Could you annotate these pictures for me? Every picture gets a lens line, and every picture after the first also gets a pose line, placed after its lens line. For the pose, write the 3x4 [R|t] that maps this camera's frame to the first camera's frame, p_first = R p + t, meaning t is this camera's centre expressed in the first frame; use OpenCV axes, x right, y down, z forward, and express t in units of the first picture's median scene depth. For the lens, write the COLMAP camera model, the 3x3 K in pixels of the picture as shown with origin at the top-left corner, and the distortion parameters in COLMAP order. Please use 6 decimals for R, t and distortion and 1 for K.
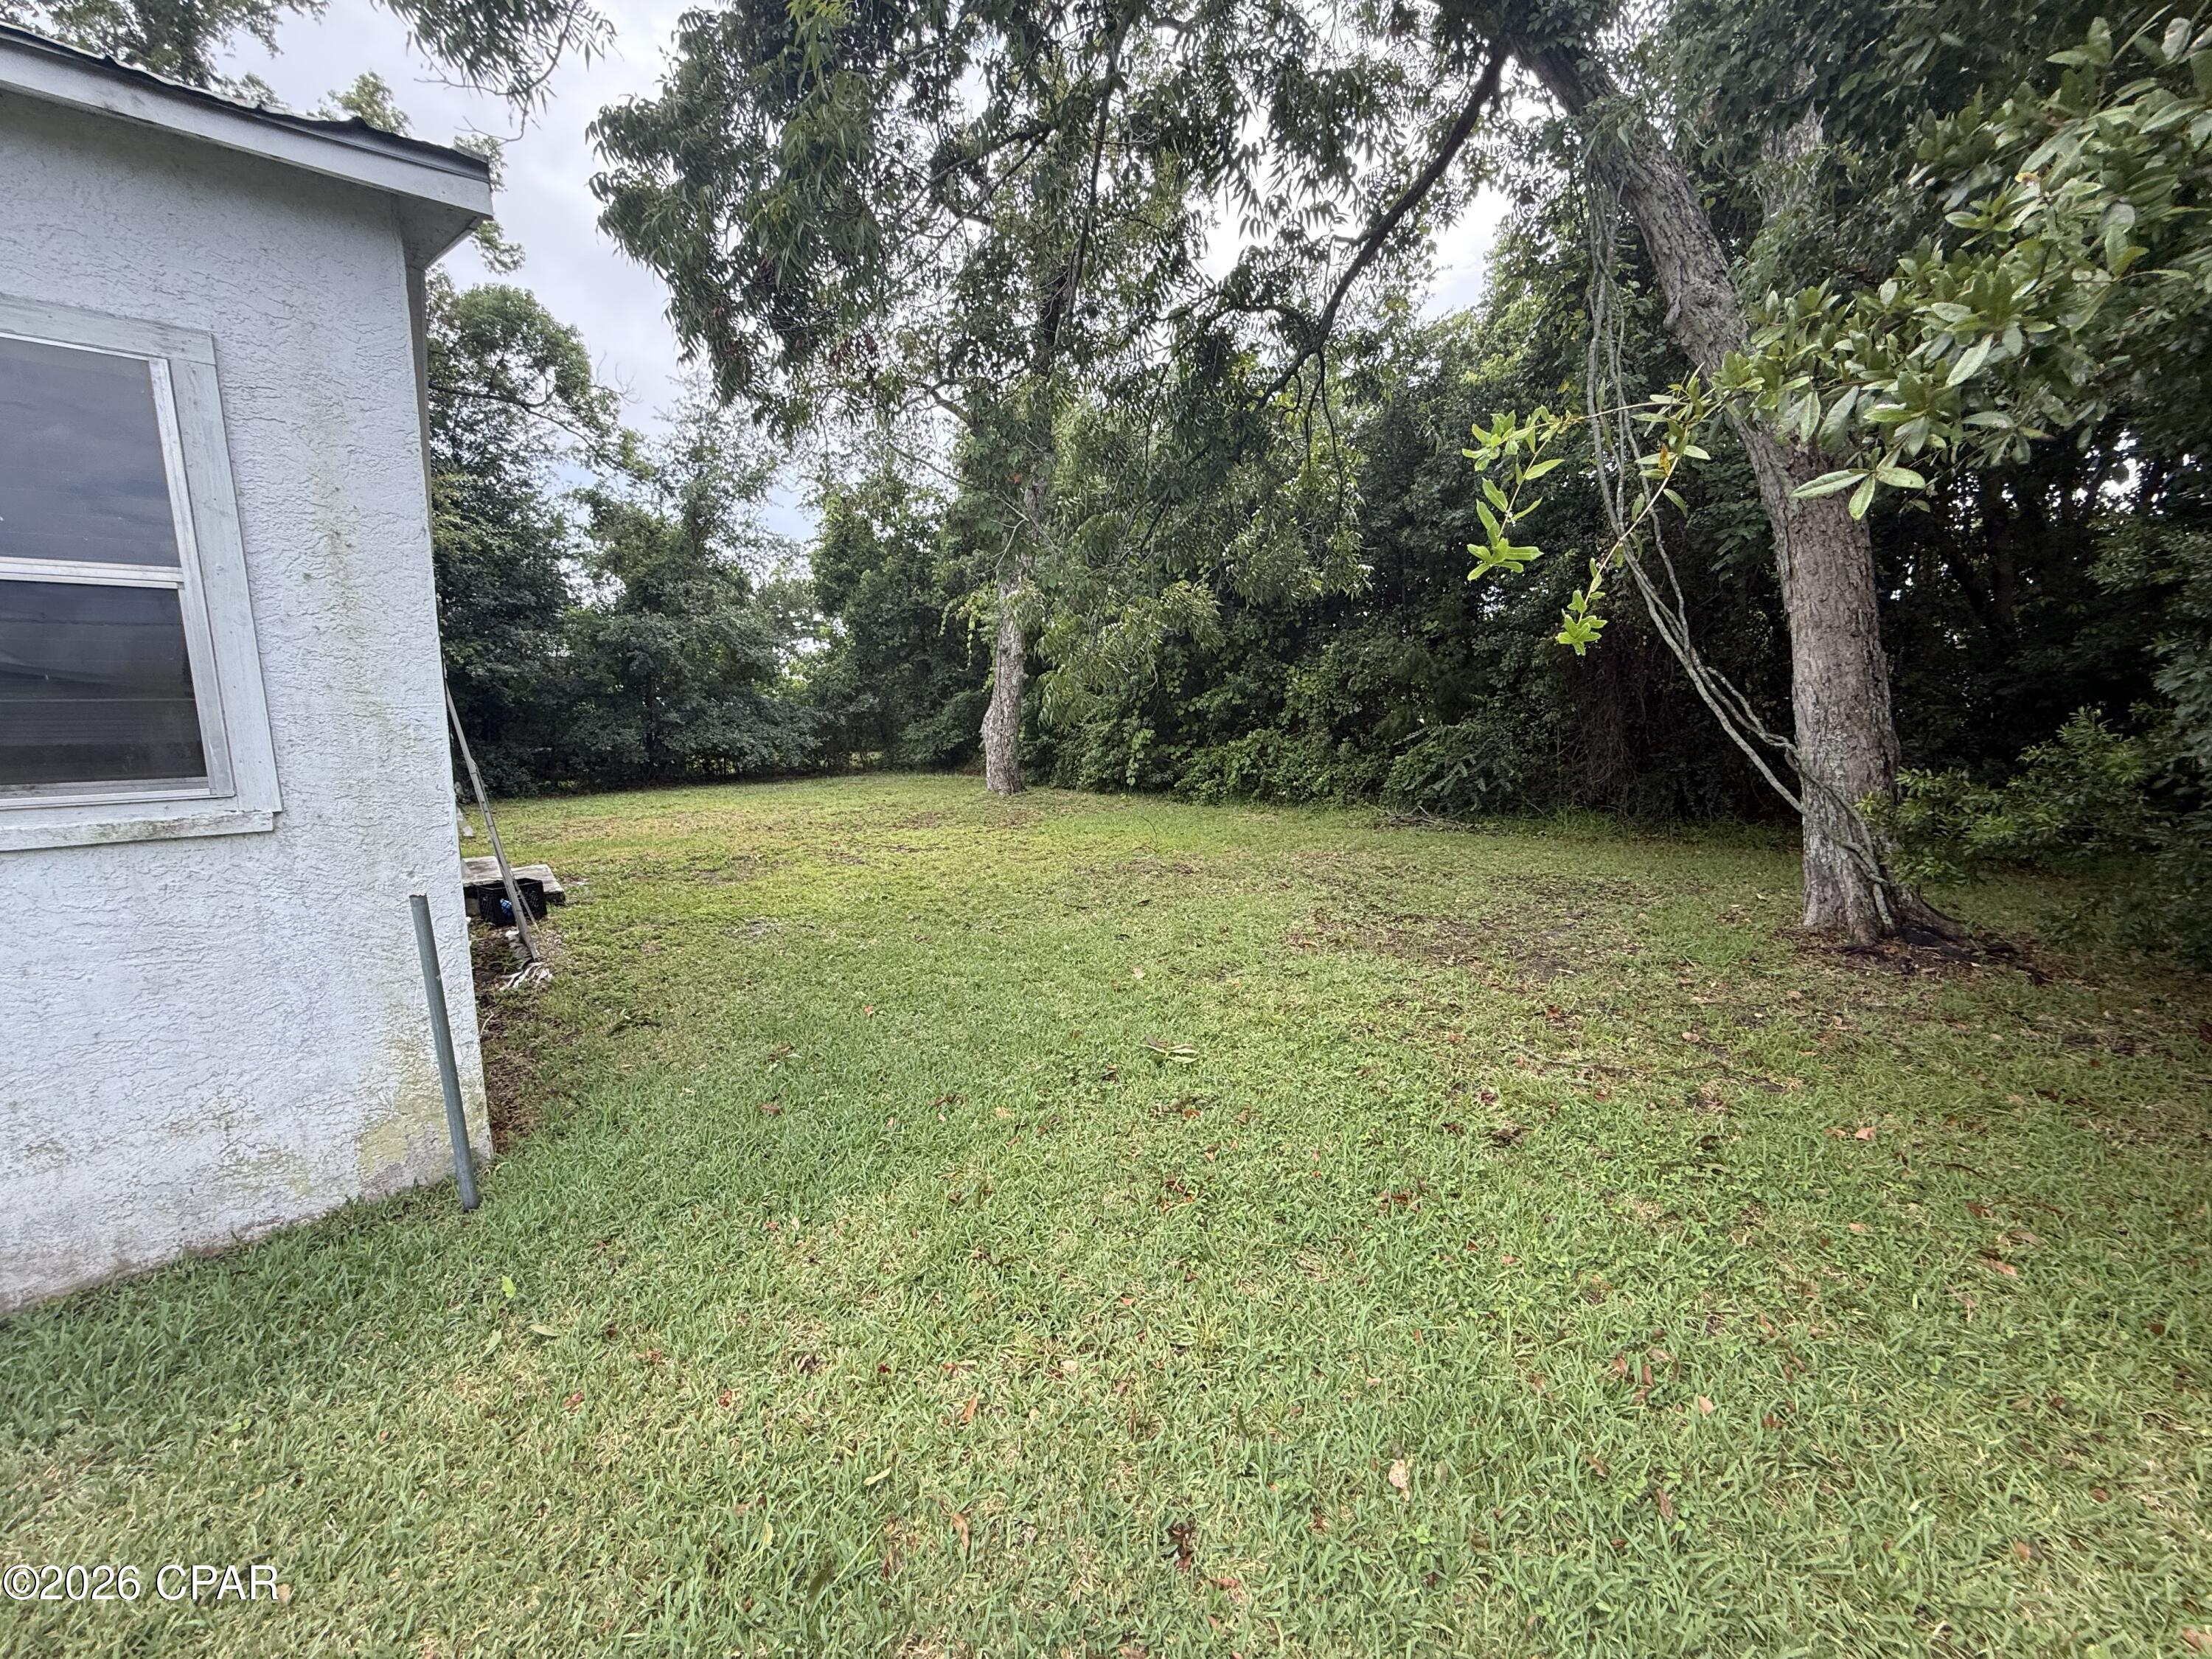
lens RADIAL K [[873.0, 0, 1105.9], [0, 873.0, 829.5], [0, 0, 1]] dist [-0.003355, -0.000122]
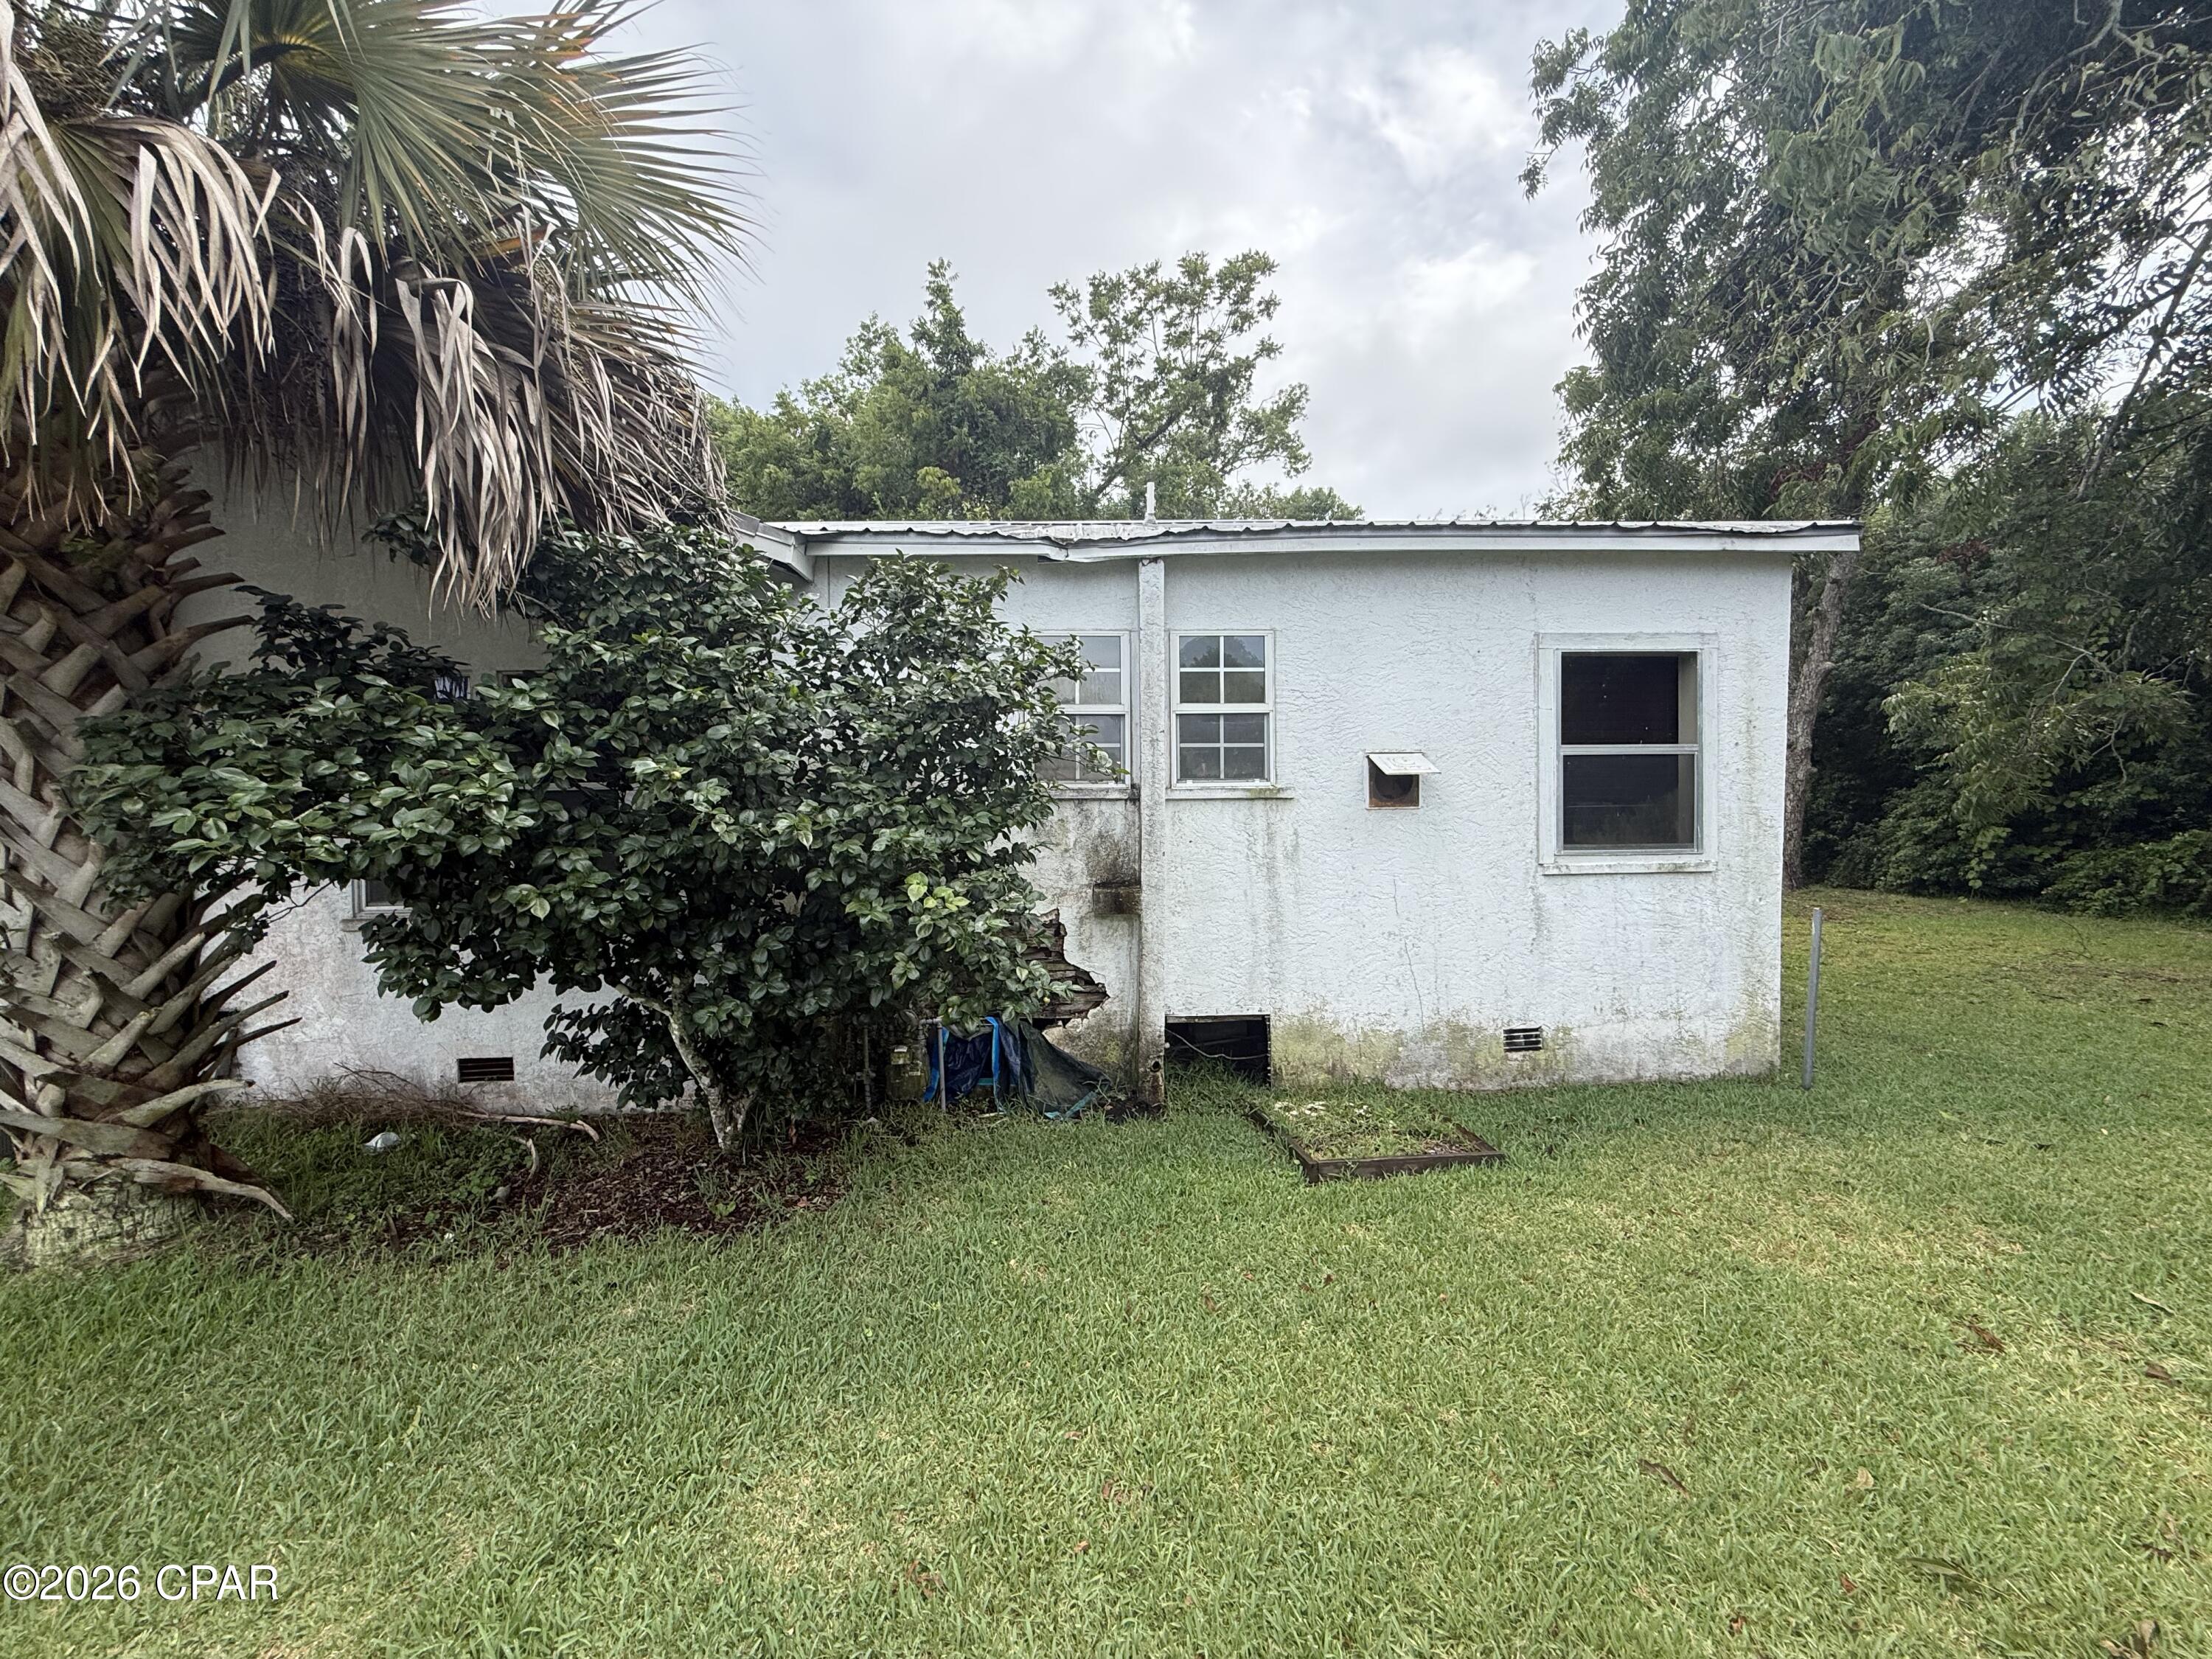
lens RADIAL K [[873.0, 0, 1105.8], [0, 873.0, 828.4], [0, 0, 1]] dist [-0.003355, -0.000122]
pose [[0.804443, 0.023961, -0.593547, -0.166877], [-0.084498, 0.993642, -0.074409, 0.031505], [0.587990, 0.110011, 0.801352, -0.263804]]
